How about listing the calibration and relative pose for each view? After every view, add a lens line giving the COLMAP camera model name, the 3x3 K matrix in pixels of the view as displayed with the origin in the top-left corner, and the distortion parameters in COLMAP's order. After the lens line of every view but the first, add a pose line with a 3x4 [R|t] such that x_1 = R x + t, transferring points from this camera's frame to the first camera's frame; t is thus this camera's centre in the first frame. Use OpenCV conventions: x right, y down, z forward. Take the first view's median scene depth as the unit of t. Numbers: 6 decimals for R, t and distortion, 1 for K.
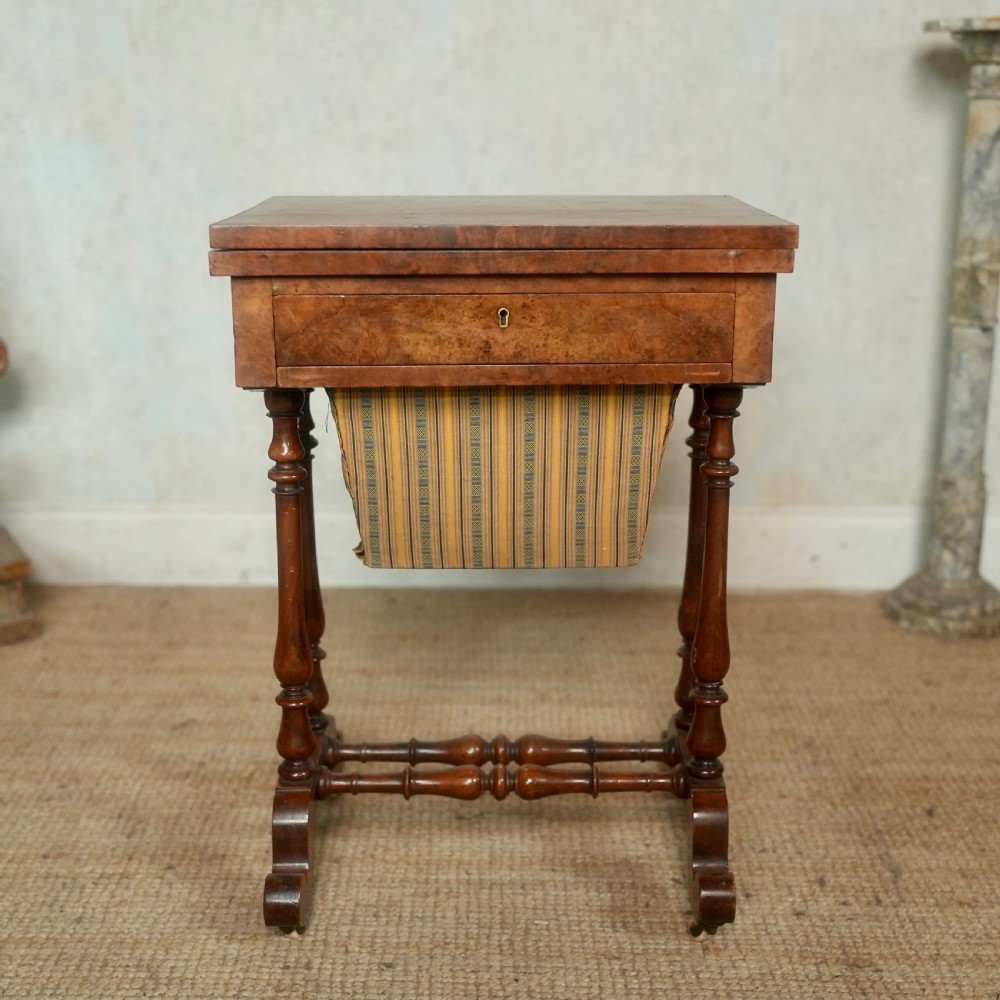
lens RADIAL K [[1478.9, 0, 511.5], [0, 1478.9, 489.4], [0, 0, 1]] dist [0.022678, 0.000000]
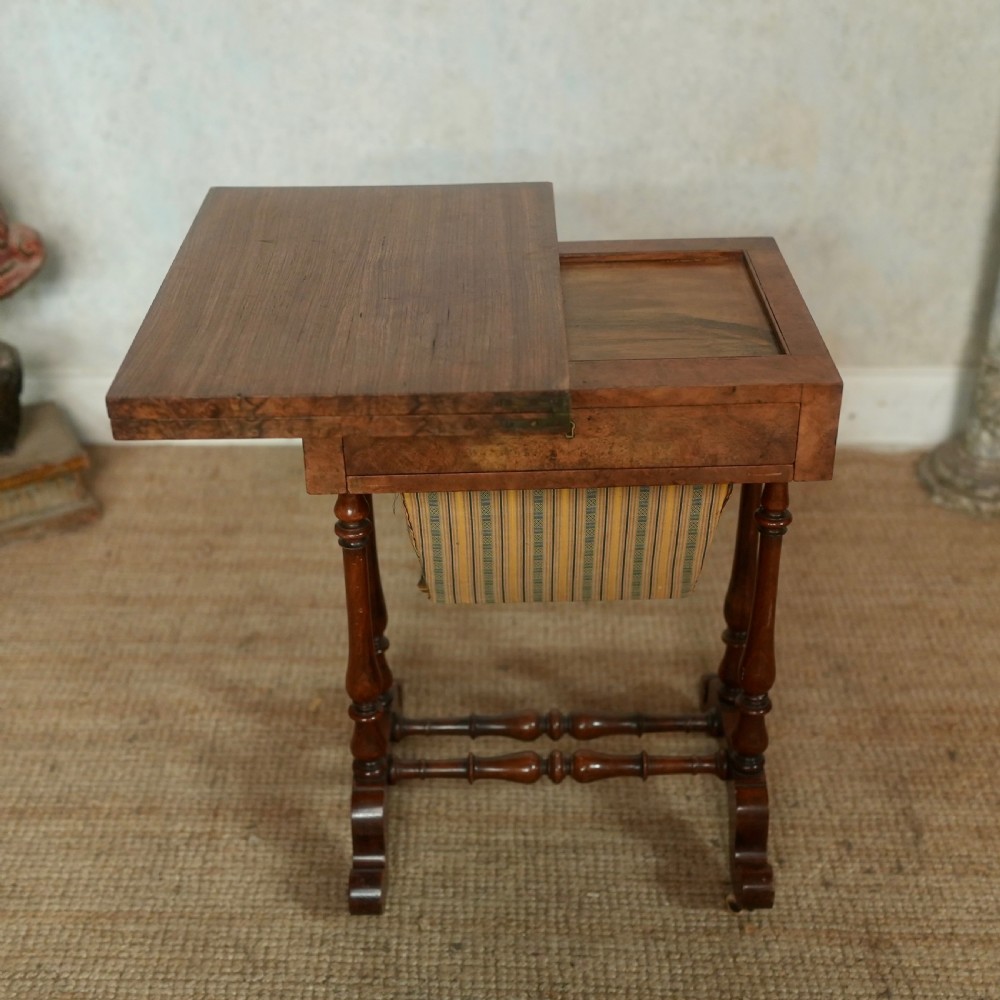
lens RADIAL K [[1478.9, 0, 496.4], [0, 1478.9, 495.4], [0, 0, 1]] dist [0.022678, 0.000000]
pose [[0.999744, -0.005325, -0.021973, -0.024711], [0.011131, 0.961850, 0.273352, -0.280598], [0.019679, -0.273527, 0.961663, 0.014844]]
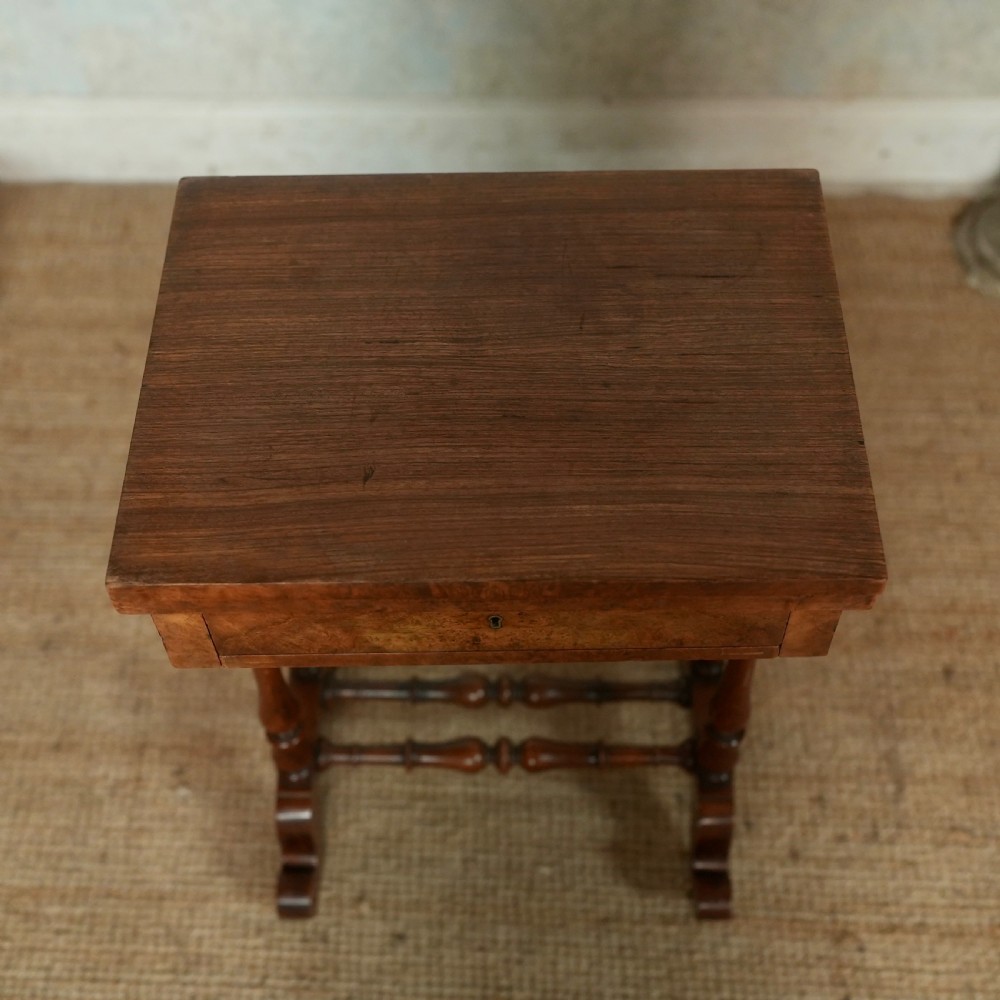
lens RADIAL K [[1478.9, 0, 500.6], [0, 1478.9, 506.0], [0, 0, 1]] dist [0.022678, 0.000000]
pose [[0.999670, 0.002378, -0.025588, 0.013906], [0.014710, 0.763506, 0.645633, -0.540002], [0.021071, -0.645796, 0.763219, 0.349323]]
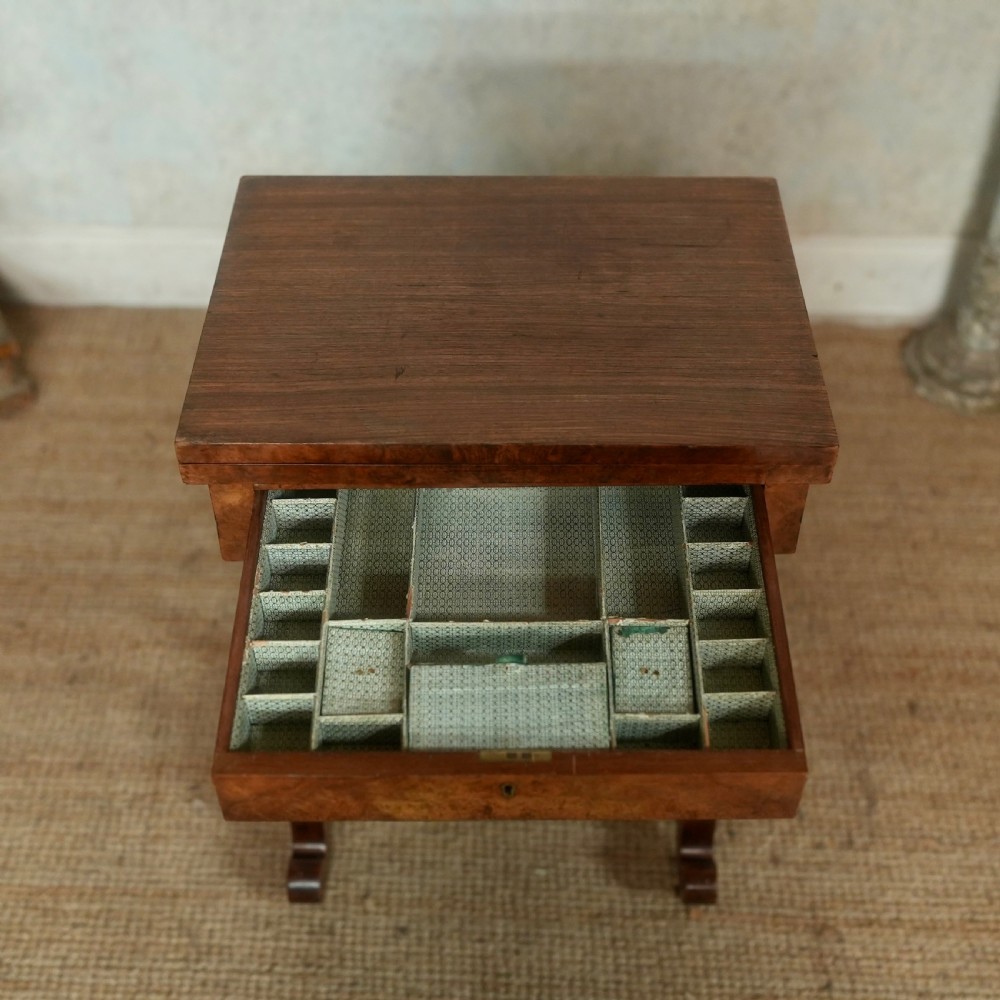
lens RADIAL K [[1478.9, 0, 505.0], [0, 1478.9, 508.5], [0, 0, 1]] dist [0.022678, 0.000000]
pose [[0.999950, 0.008055, -0.005927, -0.002027], [-0.004159, 0.873894, 0.486099, -0.448550], [0.009095, -0.486050, 0.873884, 0.161096]]
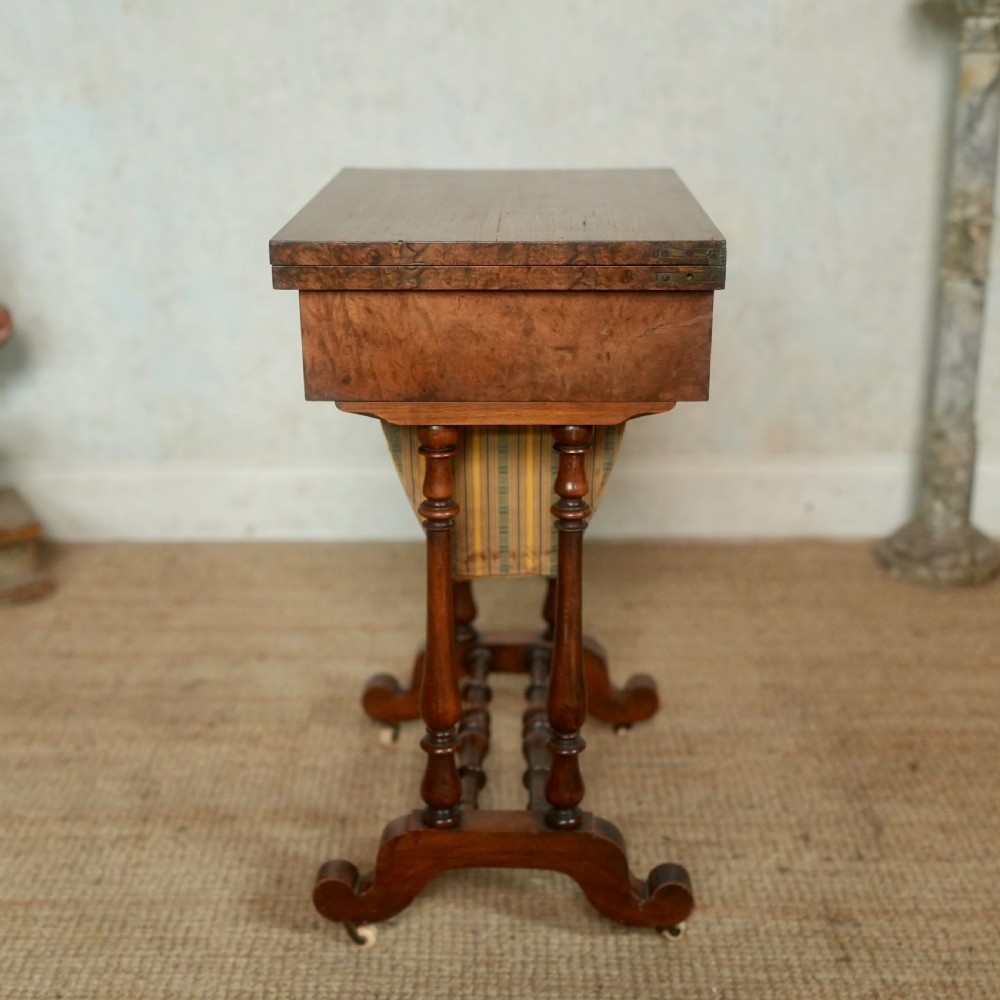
lens RADIAL K [[1478.9, 0, 496.7], [0, 1478.9, 500.0], [0, 0, 1]] dist [0.022678, 0.000000]
pose [[0.999767, -0.012857, -0.017315, 0.012601], [0.013972, 0.997729, 0.065887, -0.043413], [0.016429, -0.066113, 0.997677, -0.027008]]
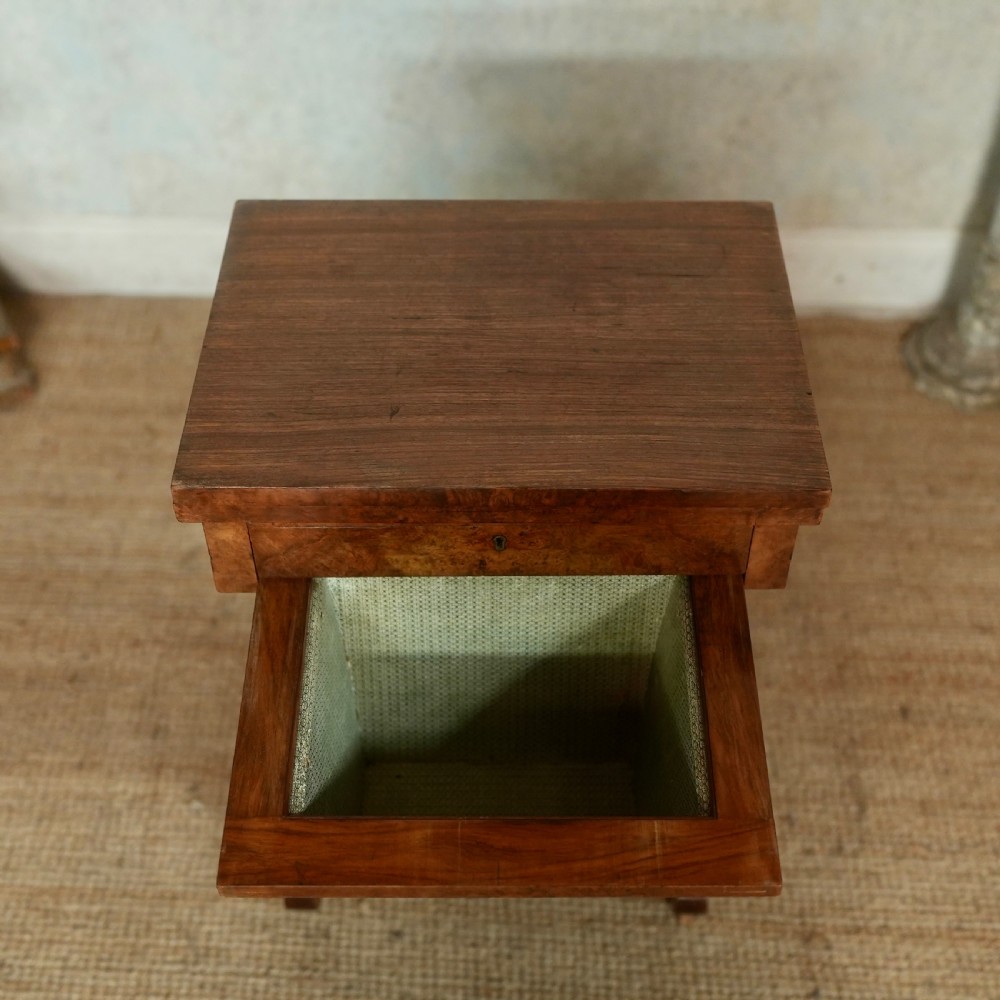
lens RADIAL K [[1478.9, 0, 500.2], [0, 1478.9, 509.0], [0, 0, 1]] dist [0.022678, 0.000000]
pose [[0.999816, 0.013753, -0.013363, 0.005543], [-0.004859, 0.855816, 0.517257, -0.489233], [0.018550, -0.517097, 0.855726, 0.178228]]
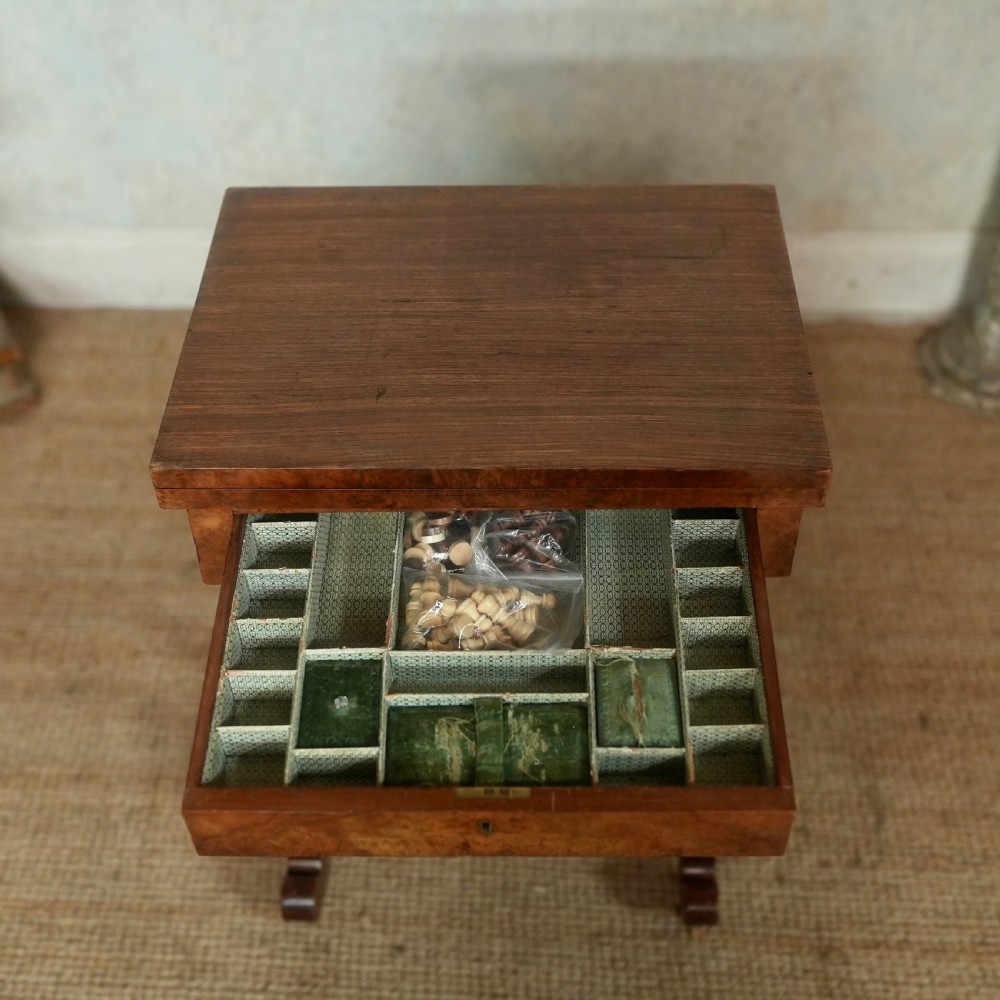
lens RADIAL K [[1478.9, 0, 487.2], [0, 1478.9, 503.1], [0, 0, 1]] dist [0.022678, 0.000000]
pose [[0.999254, 0.006022, -0.038153, 0.019817], [0.013576, 0.869988, 0.492886, -0.456491], [0.036161, -0.493036, 0.869257, 0.187260]]
